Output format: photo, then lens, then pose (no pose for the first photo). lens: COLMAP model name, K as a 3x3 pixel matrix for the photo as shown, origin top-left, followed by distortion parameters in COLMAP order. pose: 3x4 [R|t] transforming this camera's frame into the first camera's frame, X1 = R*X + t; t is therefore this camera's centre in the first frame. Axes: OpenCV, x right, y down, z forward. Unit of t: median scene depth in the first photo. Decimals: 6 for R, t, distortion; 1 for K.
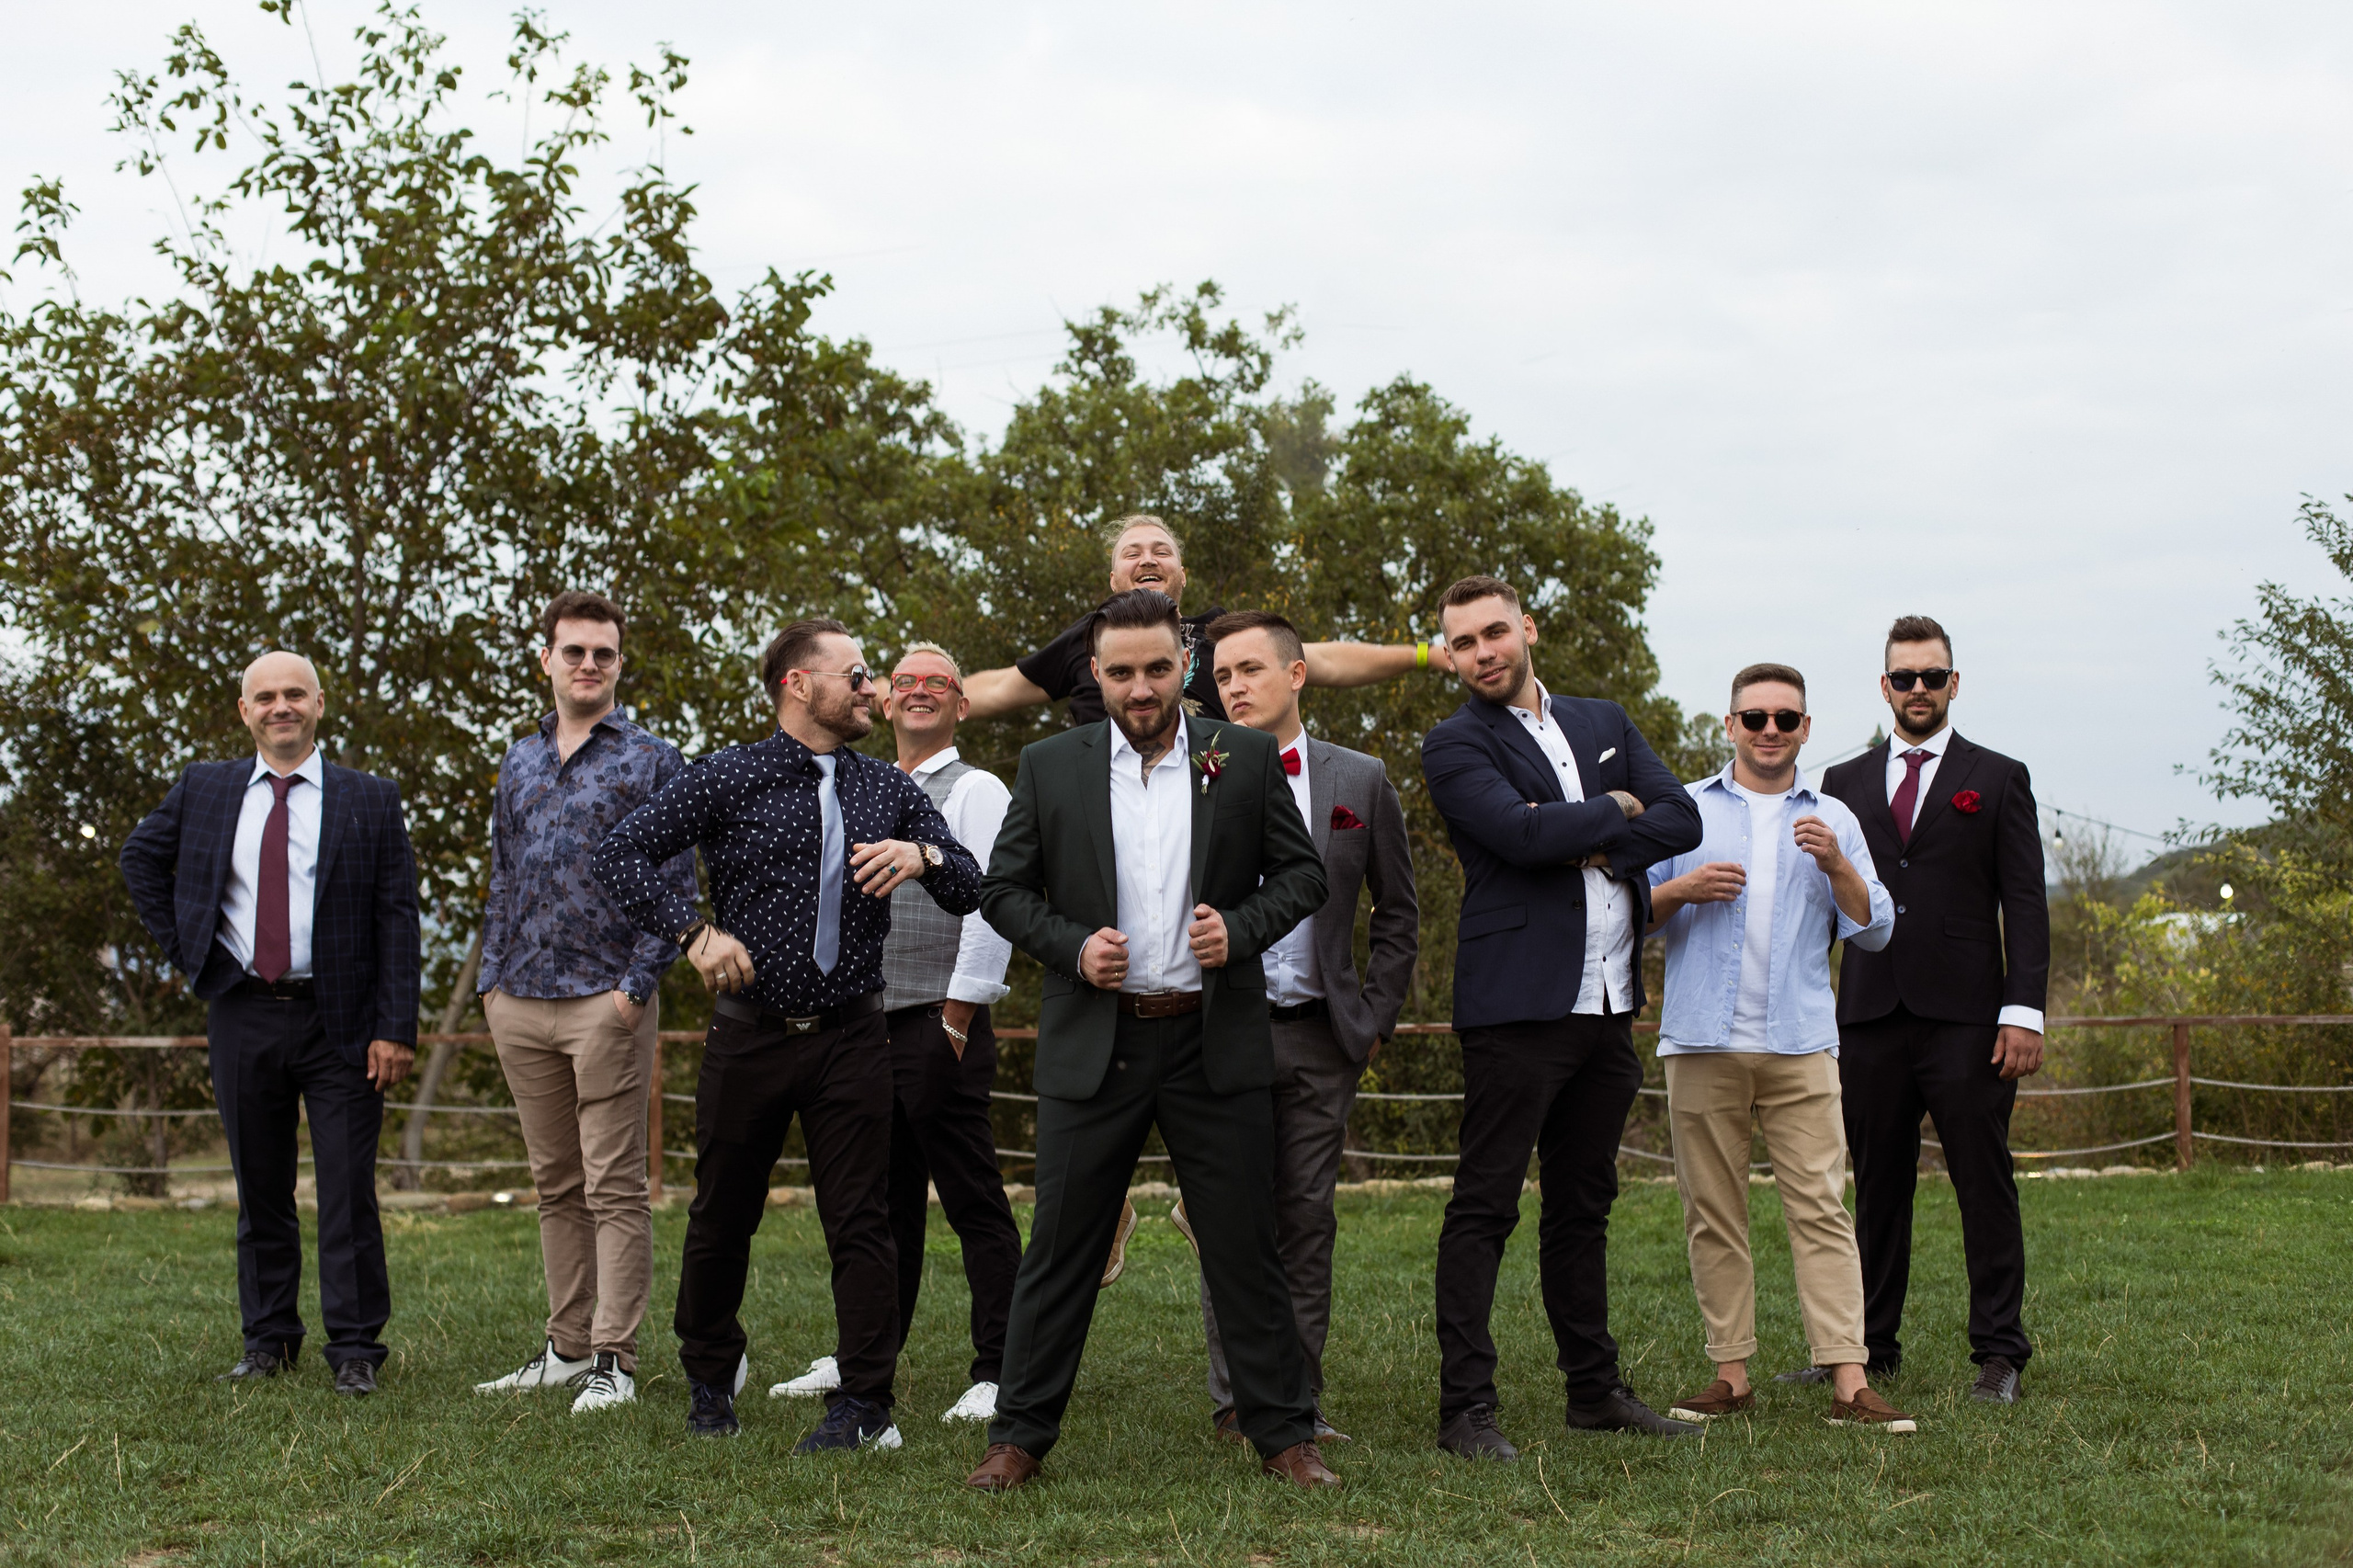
lens RADIAL K [[3410.8, 0, 1176.5], [0, 3410.8, 784.0], [0, 0, 1]] dist [0.007031, -0.074737]
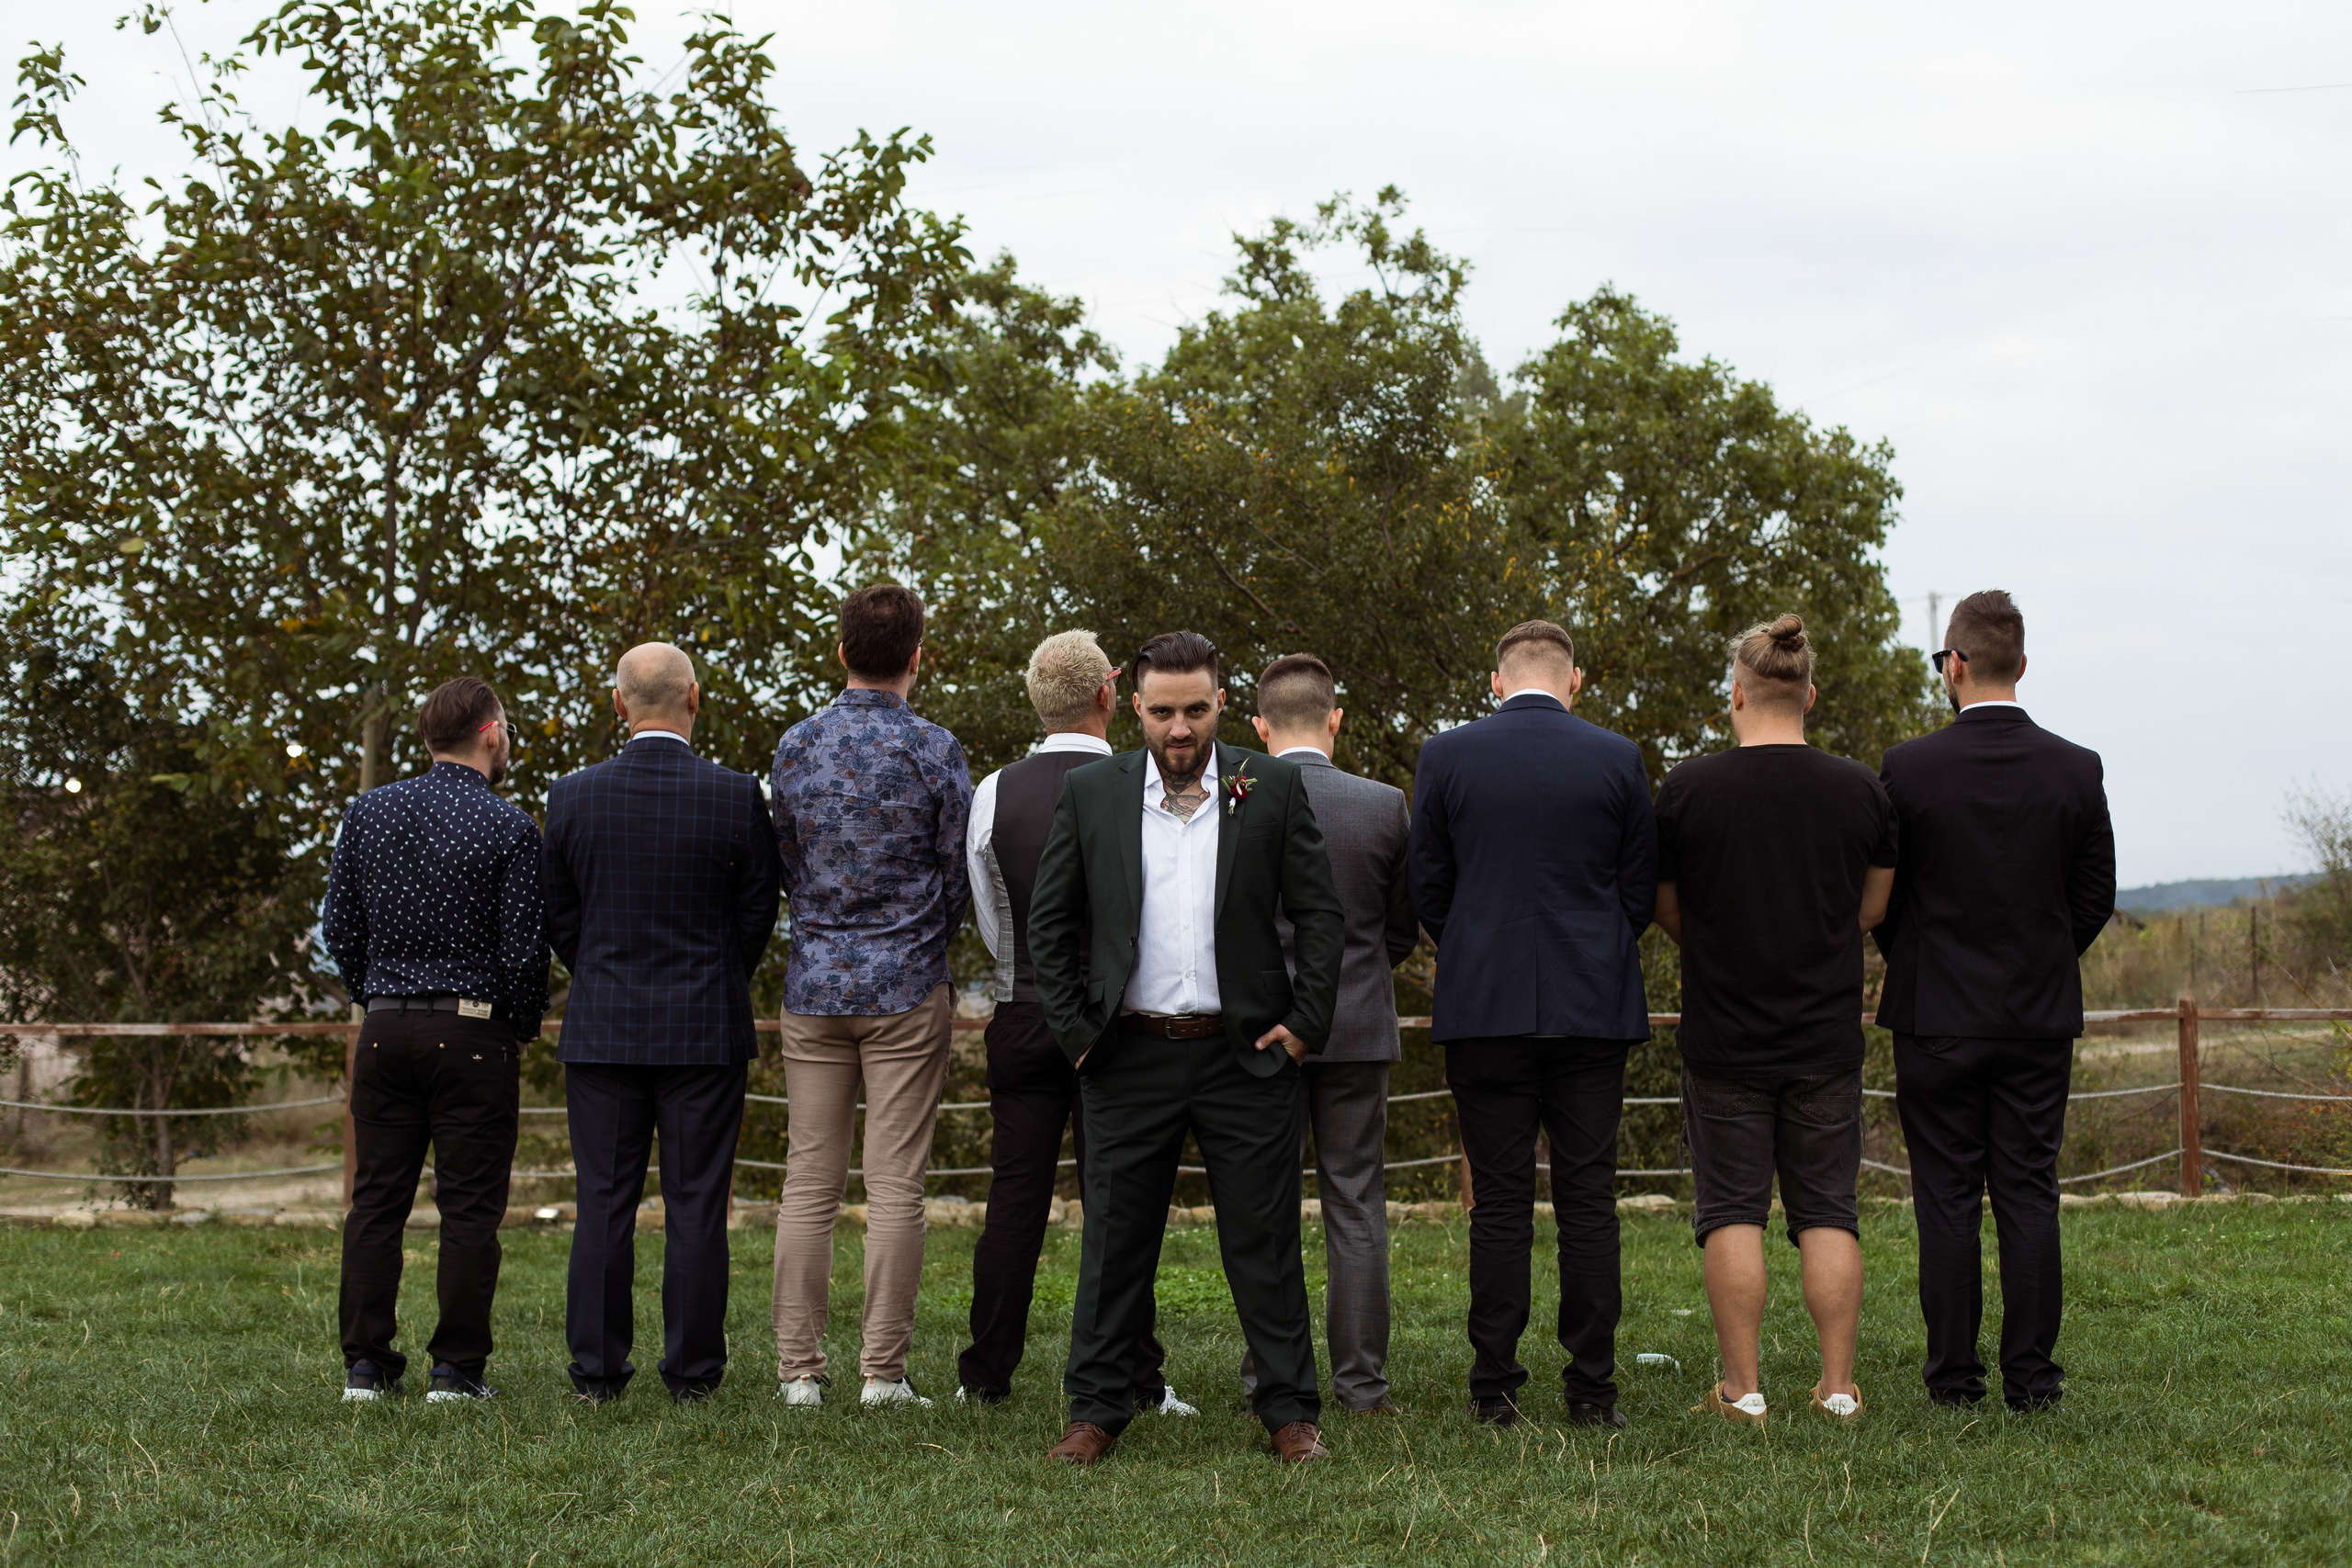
lens RADIAL K [[3431.8, 0, 1167.0], [0, 3431.8, 711.6], [0, 0, 1]] dist [0.076254, -0.001773]
pose [[0.997930, -0.001109, -0.064295, 0.012673], [0.000084, 0.999873, -0.015951, 0.008761], [0.064304, 0.015913, 0.997803, 0.137545]]
